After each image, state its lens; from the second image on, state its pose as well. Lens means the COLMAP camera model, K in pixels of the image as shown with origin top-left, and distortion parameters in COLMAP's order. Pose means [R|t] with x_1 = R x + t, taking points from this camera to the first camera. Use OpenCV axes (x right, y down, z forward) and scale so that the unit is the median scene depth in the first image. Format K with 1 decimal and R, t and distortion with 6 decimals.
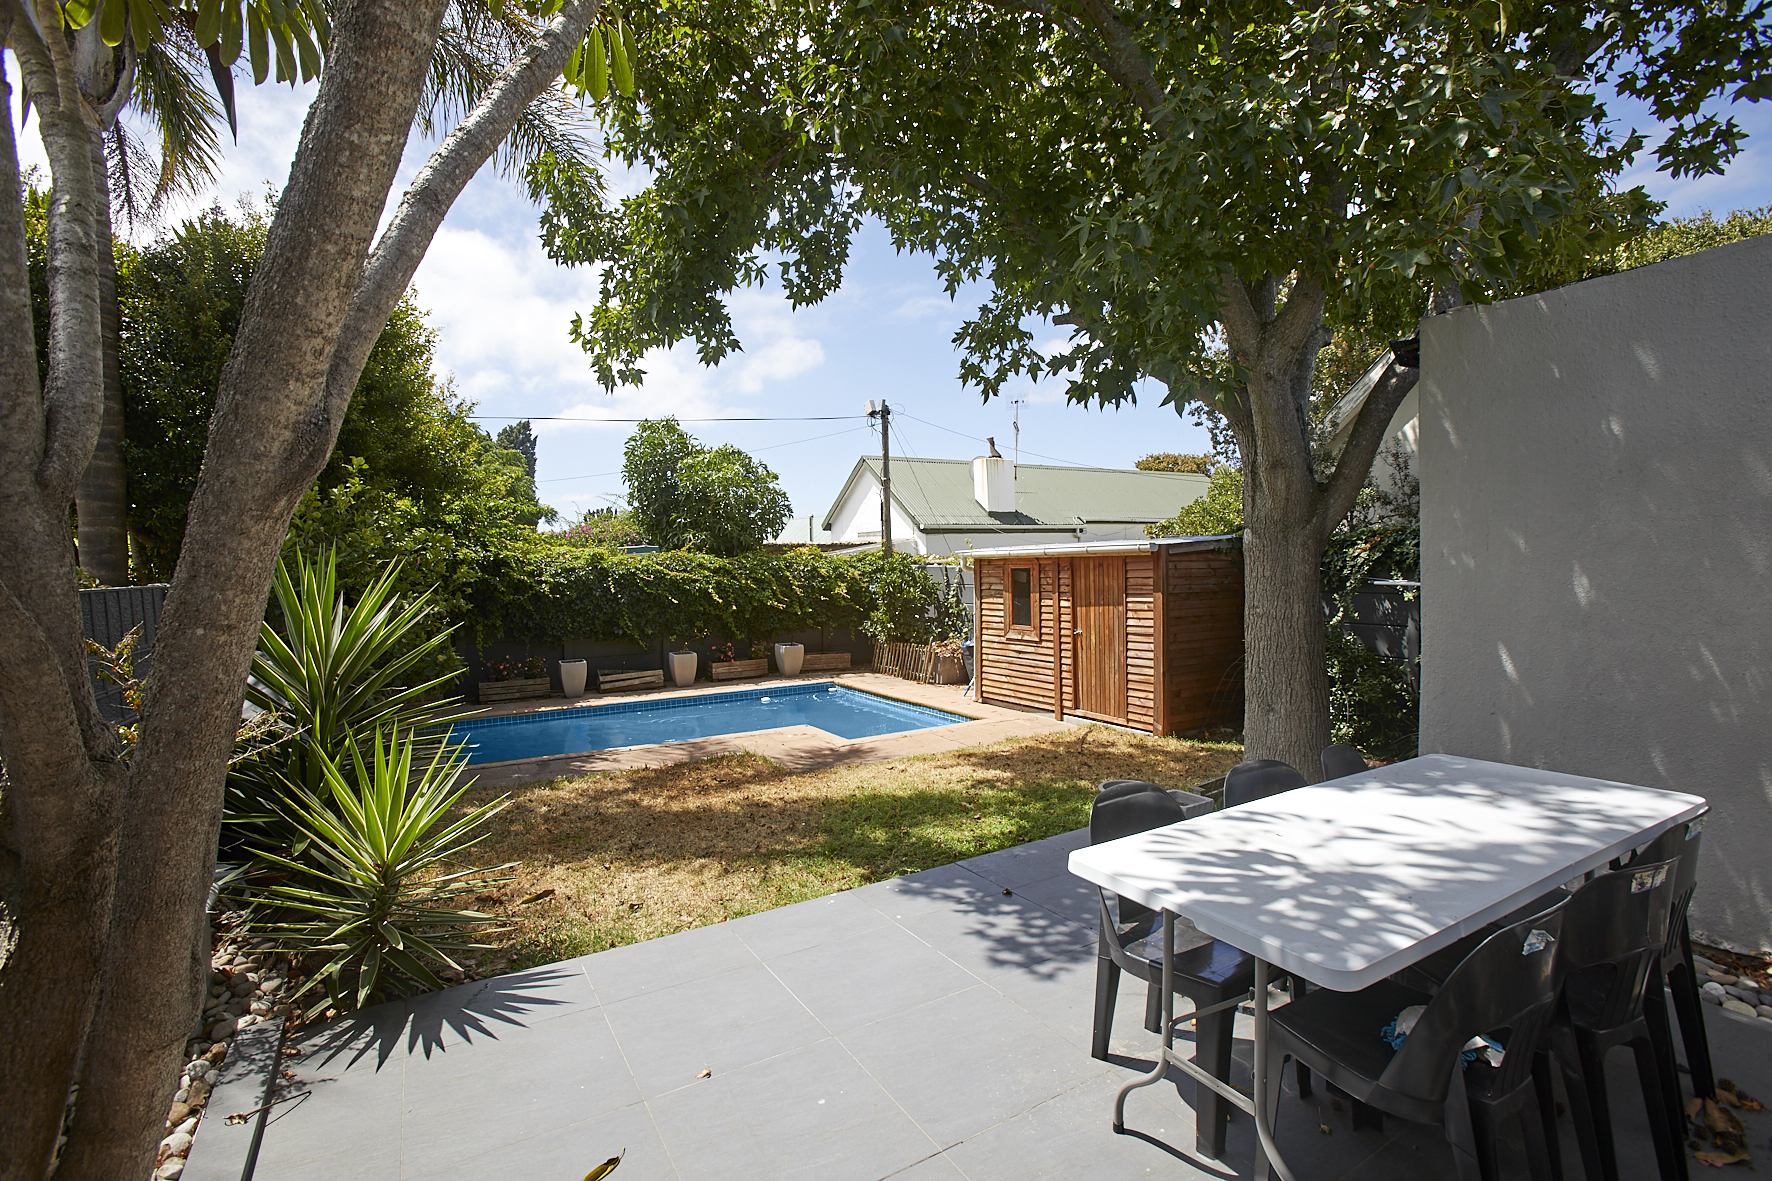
lens RADIAL K [[808.0, 0, 886.0], [0, 808.0, 590.5], [0, 0, 1]] dist [-0.075001, 0.025159]
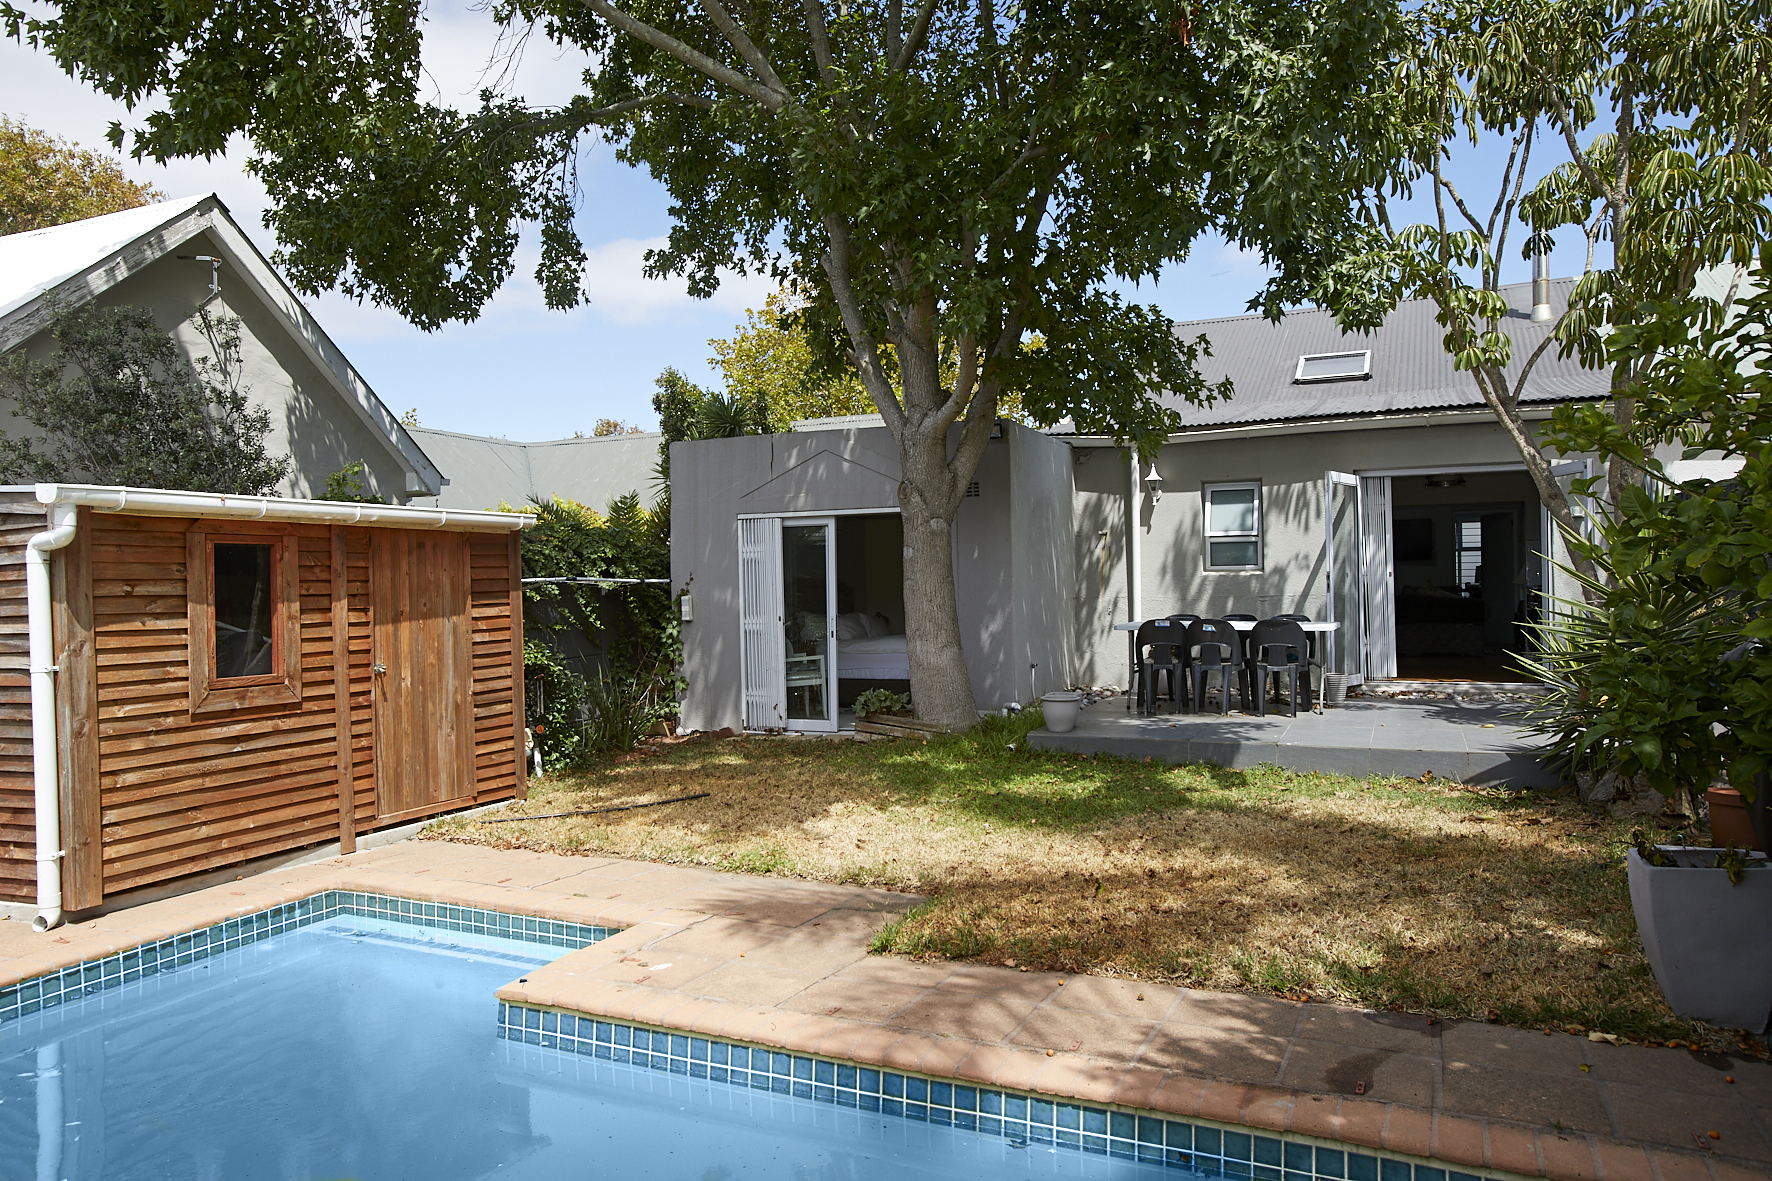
lens RADIAL K [[1213.1, 0, 886.0], [0, 1213.1, 590.5], [0, 0, 1]] dist [-0.034252, 0.000064]
pose [[-0.635084, 0.004216, 0.772432, -0.962341], [0.027776, 0.999463, 0.017383, -0.007689], [-0.771944, 0.032495, -0.634860, 2.011313]]
